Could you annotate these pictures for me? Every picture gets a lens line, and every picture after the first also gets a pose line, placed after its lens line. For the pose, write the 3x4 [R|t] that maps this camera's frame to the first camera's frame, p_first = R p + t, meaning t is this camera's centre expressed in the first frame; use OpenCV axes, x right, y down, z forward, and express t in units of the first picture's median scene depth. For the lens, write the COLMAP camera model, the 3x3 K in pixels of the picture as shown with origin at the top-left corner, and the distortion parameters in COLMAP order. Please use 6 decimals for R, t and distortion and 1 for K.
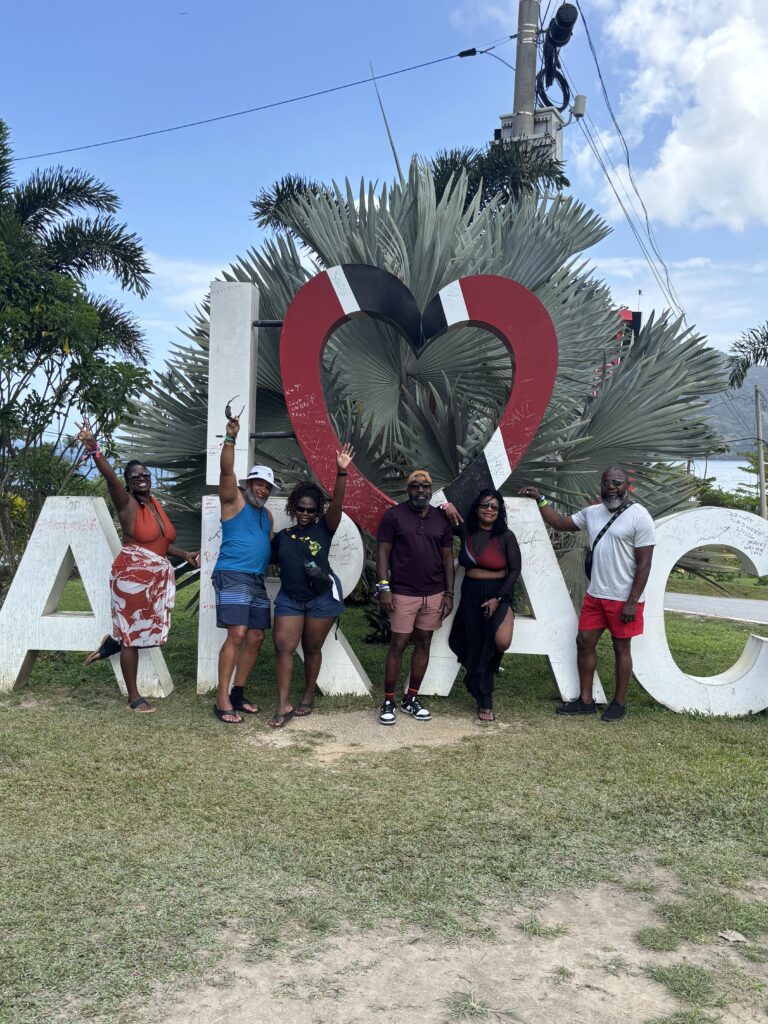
lens RADIAL K [[1025.4, 0, 377.6], [0, 1025.4, 525.3], [0, 0, 1]] dist [0.018823, 0.000000]
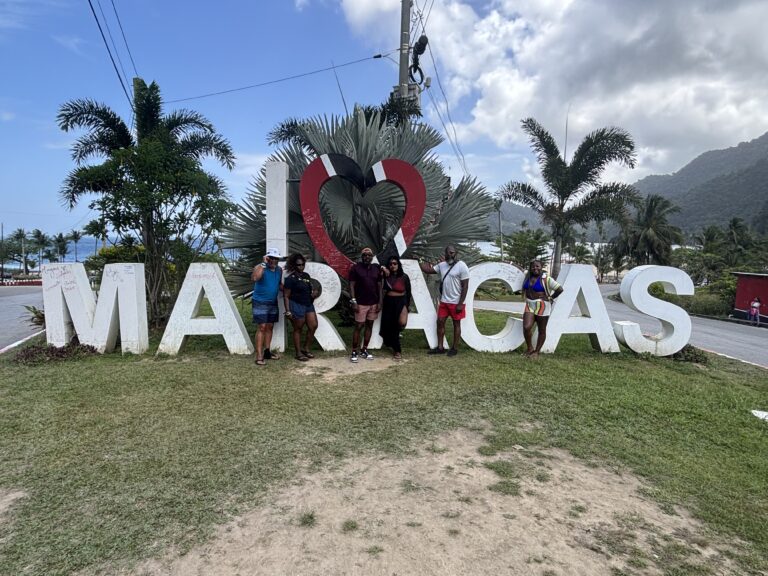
lens RADIAL K [[456.3, 0, 382.0], [0, 456.3, 294.3], [0, 0, 1]] dist [0.012726, -0.013894]
pose [[0.994140, -0.026802, 0.104728, -0.029298], [0.021875, 0.998612, 0.047919, -0.000320], [-0.105867, -0.045348, 0.993346, 0.013246]]
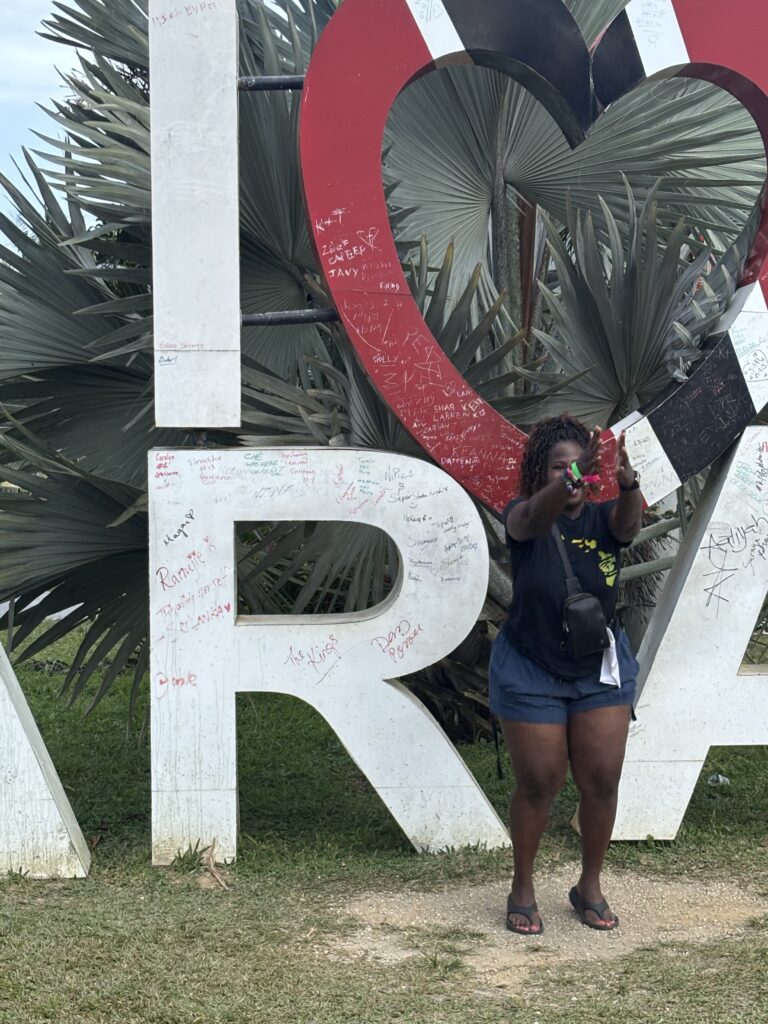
lens RADIAL K [[2115.3, 0, 362.4], [0, 2115.3, 519.3], [0, 0, 1]] dist [0.127513, 0.000000]
pose [[0.995280, -0.045731, 0.085599, -0.159604], [0.045087, 0.998938, 0.009449, -0.001416], [-0.085940, -0.005545, 0.996285, 0.008635]]
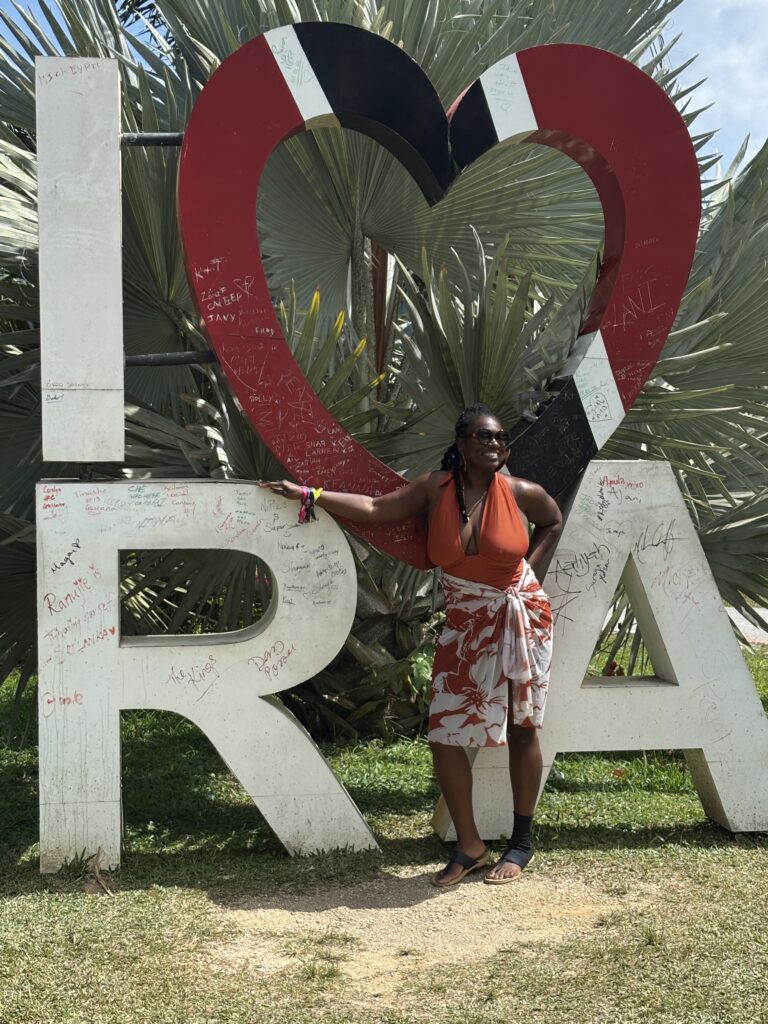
lens RADIAL K [[1791.2, 0, 386.4], [0, 1791.2, 524.6], [0, 0, 1]] dist [0.116209, 0.000000]
pose [[0.982297, -0.047603, 0.181180, -0.165172], [0.045014, 0.998817, 0.018379, -0.017047], [-0.181841, -0.009898, 0.983278, 0.095979]]
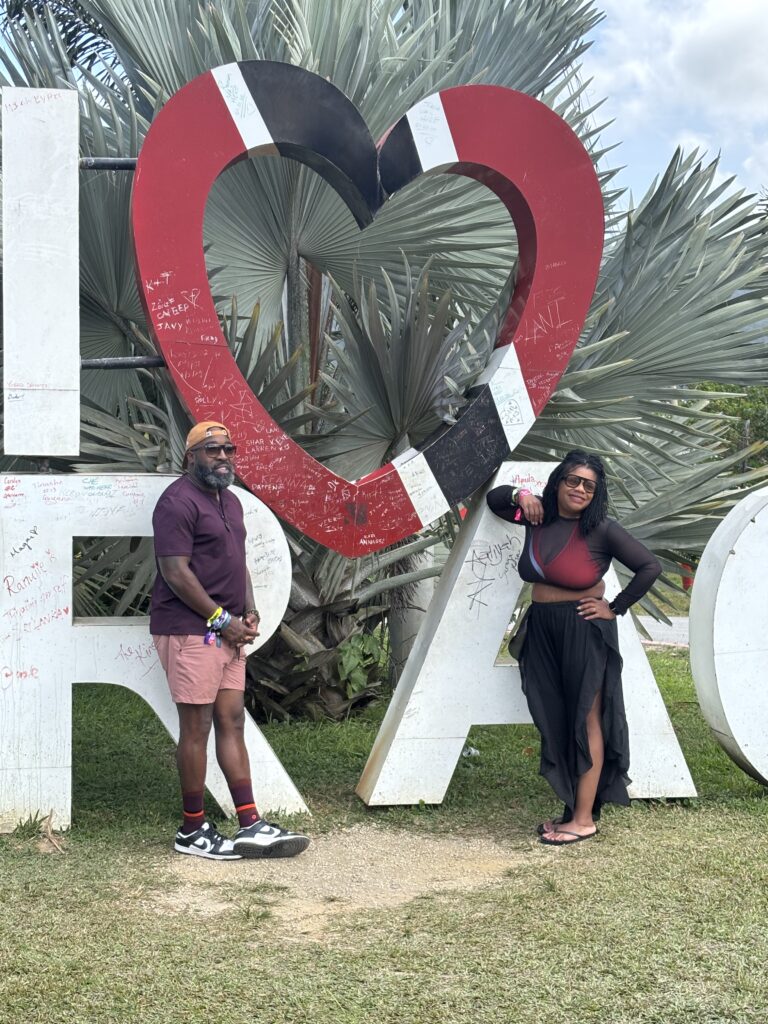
lens RADIAL K [[1722.6, 0, 380.9], [0, 1722.6, 515.6], [0, 0, 1]] dist [0.118876, 0.000000]
pose [[0.975499, -0.035284, 0.217154, -0.175504], [0.035452, 0.999366, 0.003122, -0.002237], [-0.217127, 0.004653, 0.976132, 0.042632]]
